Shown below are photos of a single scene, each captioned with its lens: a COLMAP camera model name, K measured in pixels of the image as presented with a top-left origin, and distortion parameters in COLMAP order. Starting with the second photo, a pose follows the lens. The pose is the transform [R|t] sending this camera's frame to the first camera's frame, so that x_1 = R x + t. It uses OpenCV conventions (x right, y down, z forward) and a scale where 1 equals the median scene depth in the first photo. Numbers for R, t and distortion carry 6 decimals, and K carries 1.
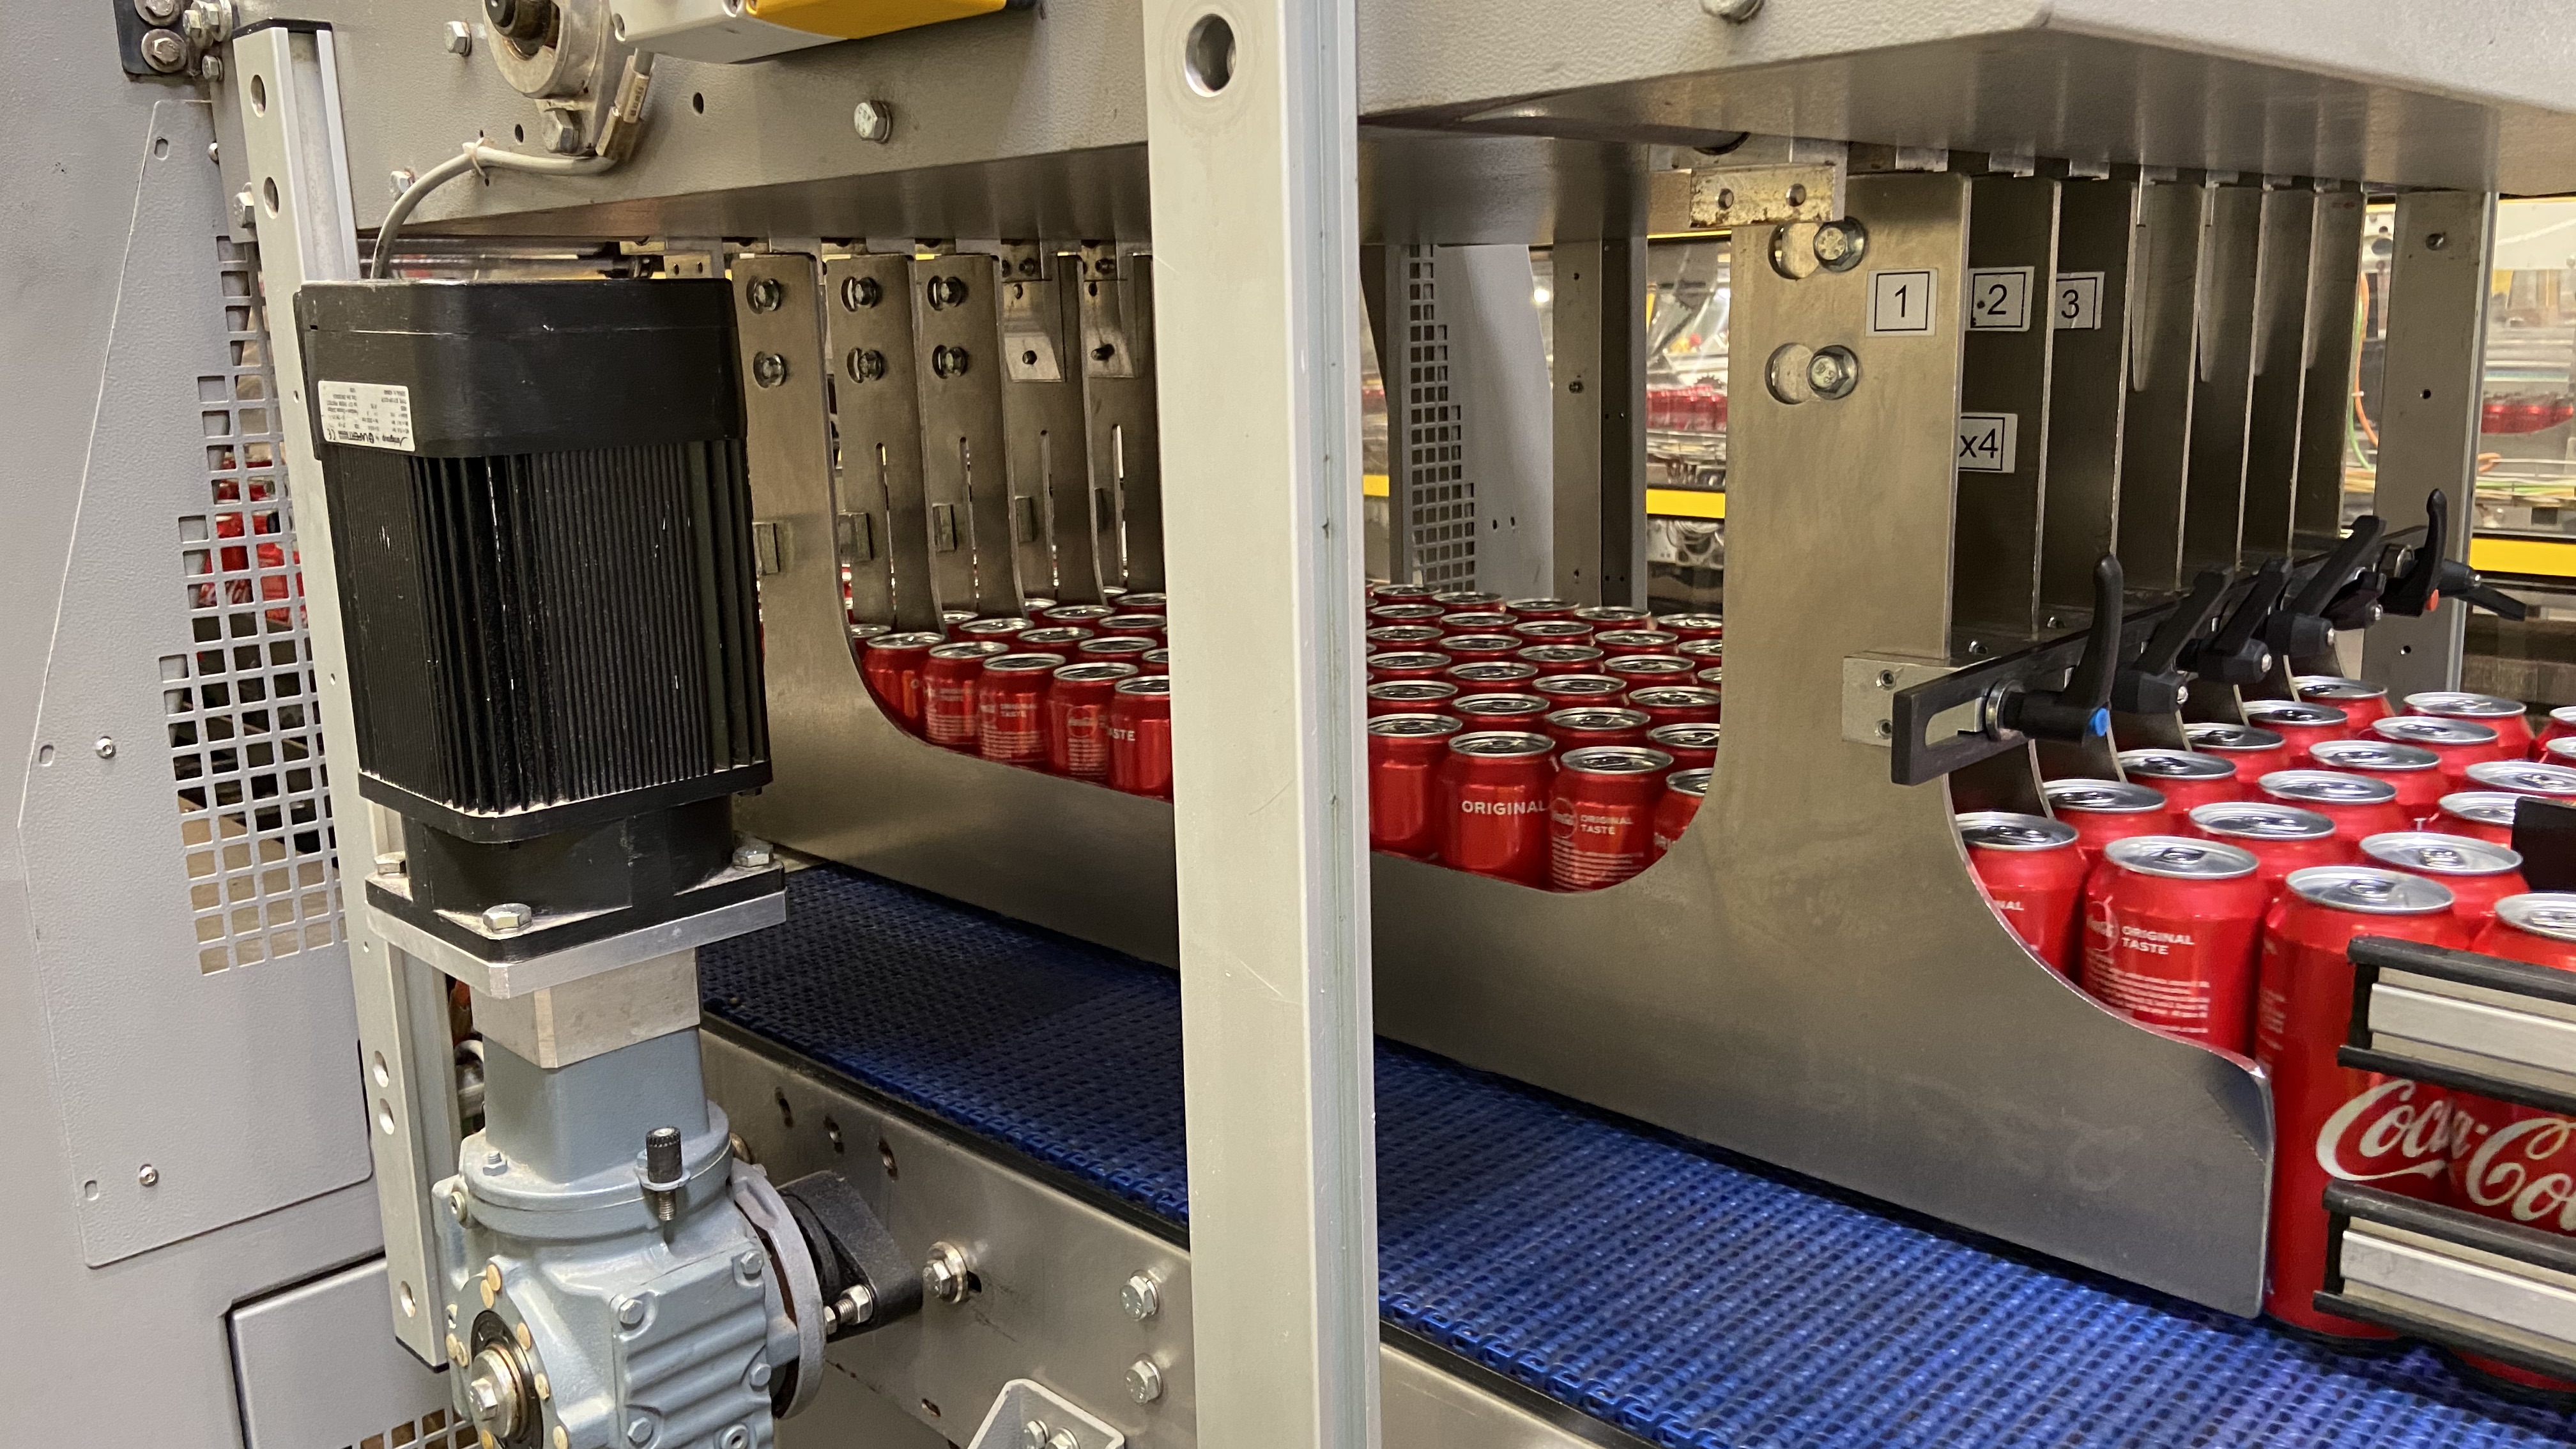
lens RADIAL K [[1997.4, 0, 1271.4], [0, 1997.4, 719.6], [0, 0, 1]] dist [0.038686, -0.009605]
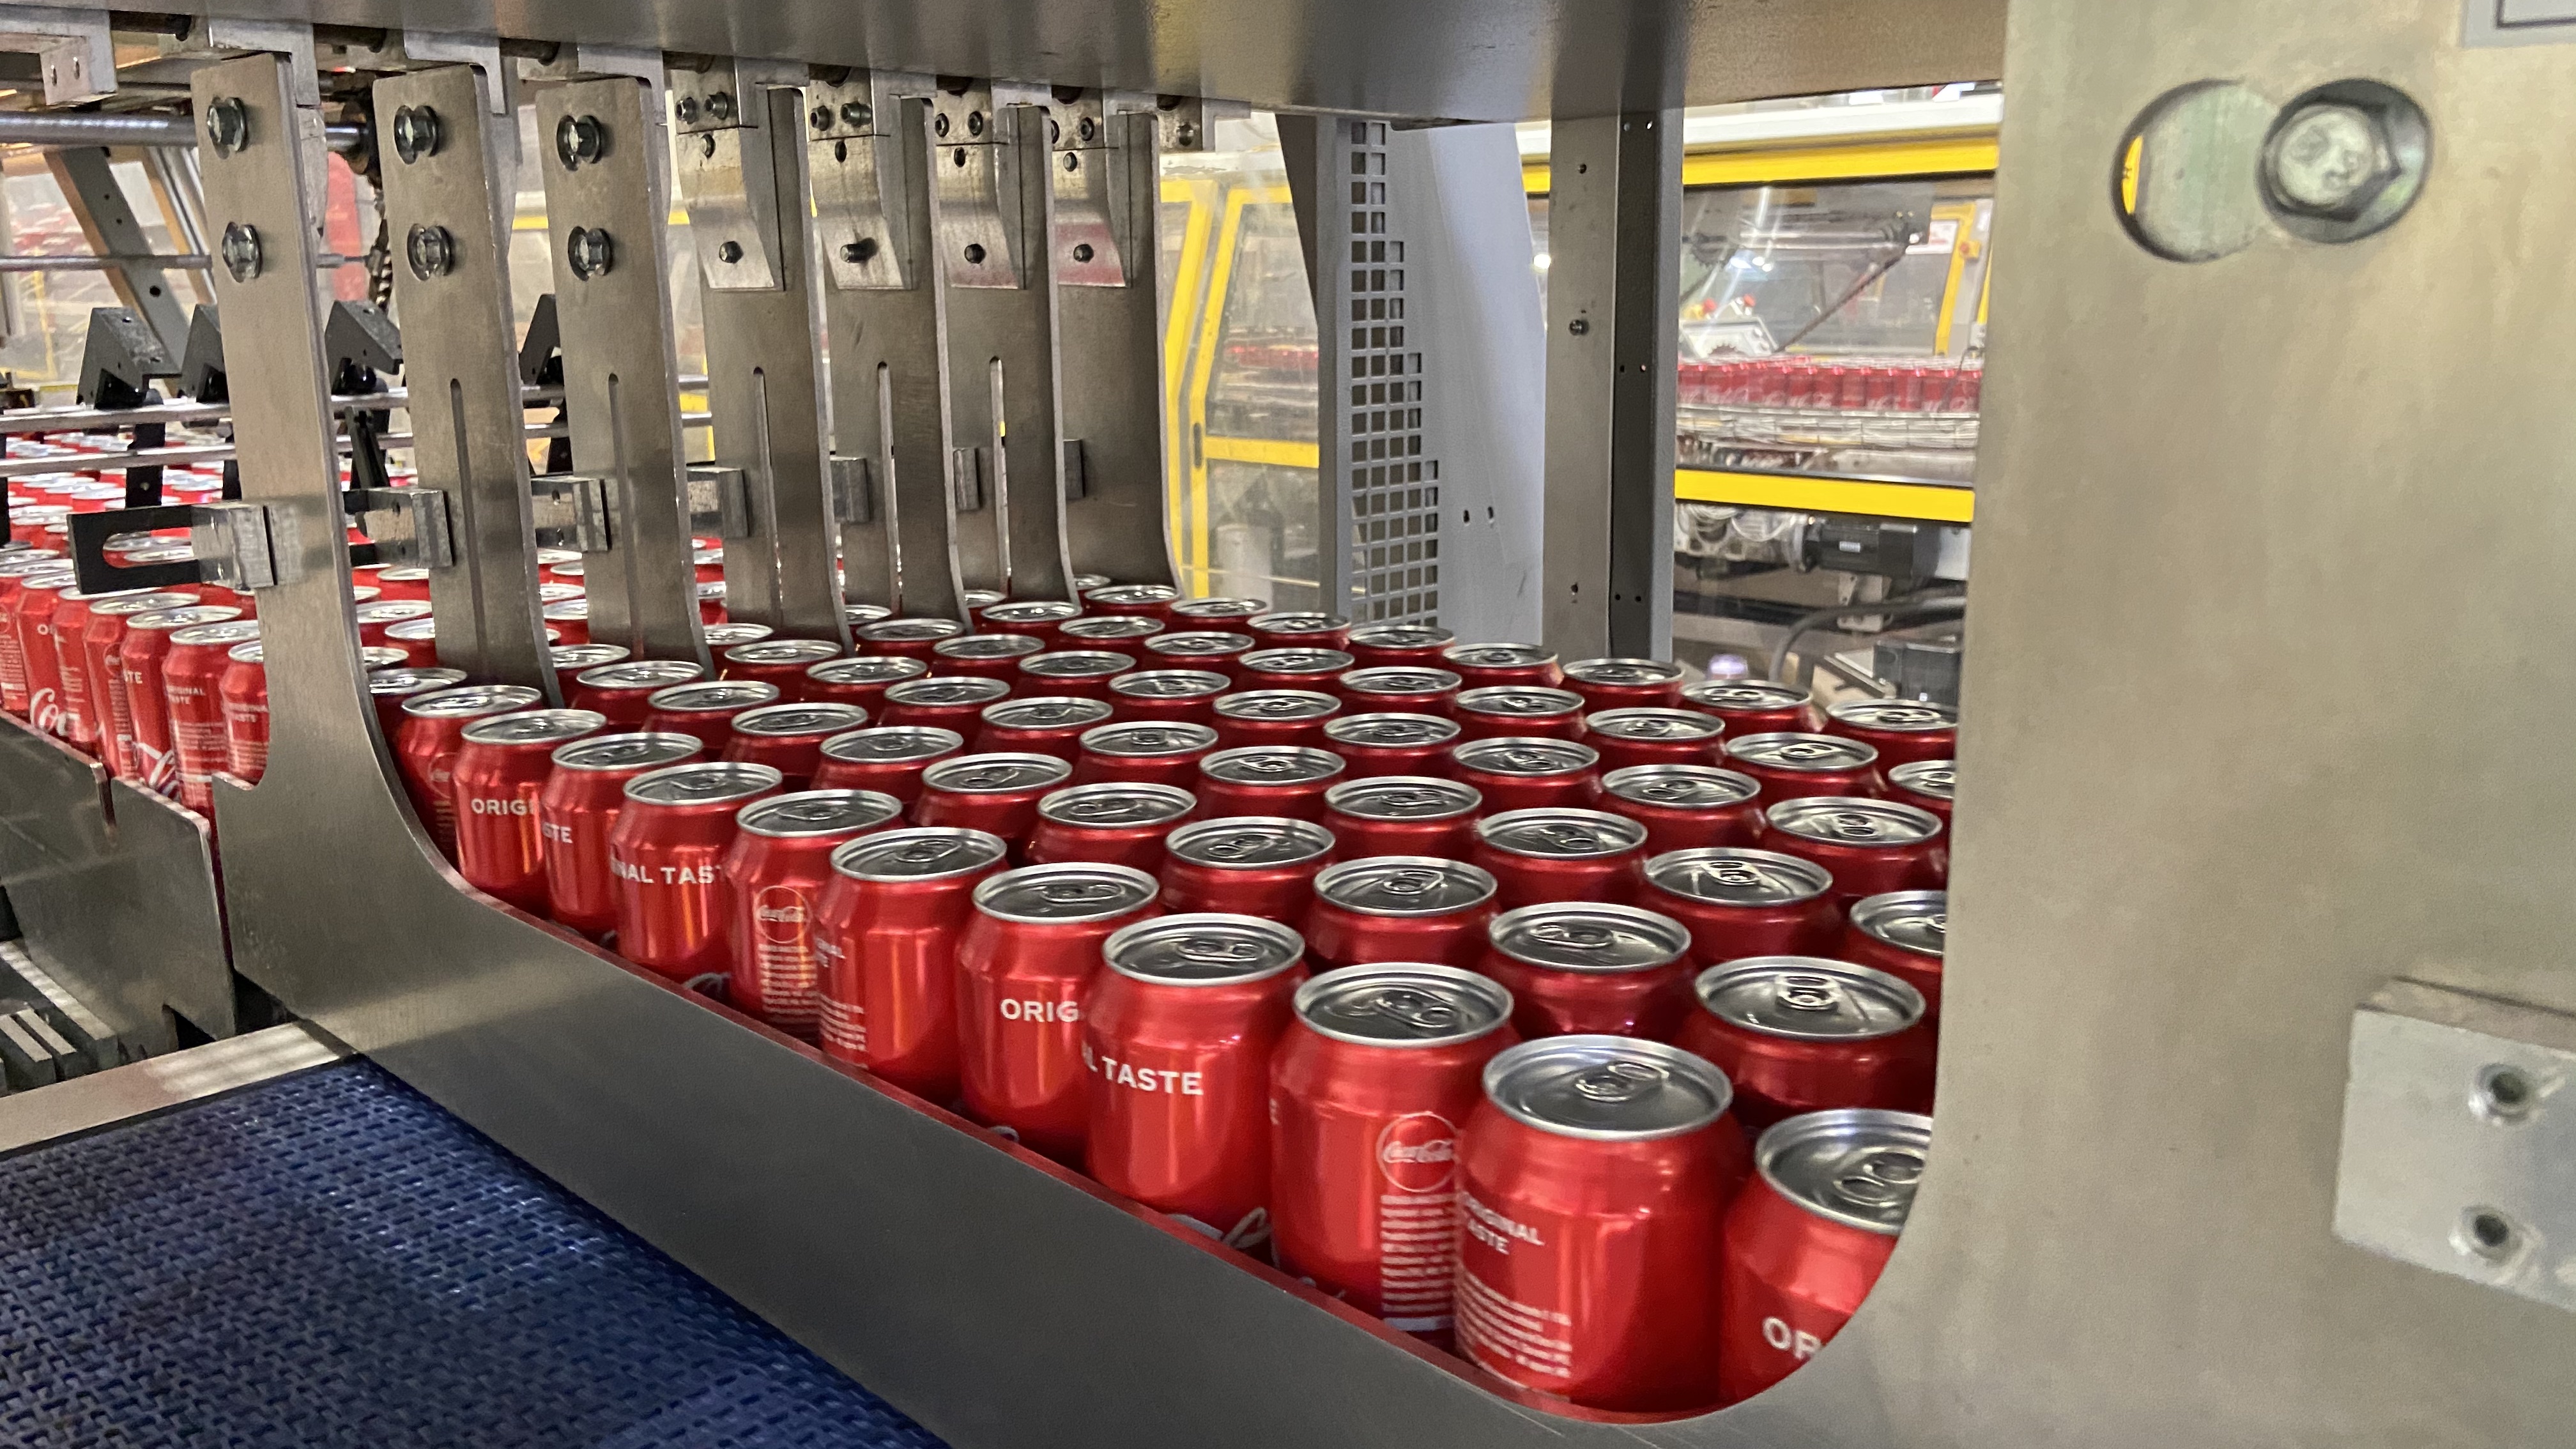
lens RADIAL K [[1997.4, 0, 1306.5], [0, 1997.4, 730.1], [0, 0, 1]] dist [0.038686, -0.009605]
pose [[0.999716, 0.014469, 0.018955, 0.042001], [-0.014836, 0.999703, 0.019328, -0.033782], [-0.018669, -0.019604, 0.999634, 0.273848]]
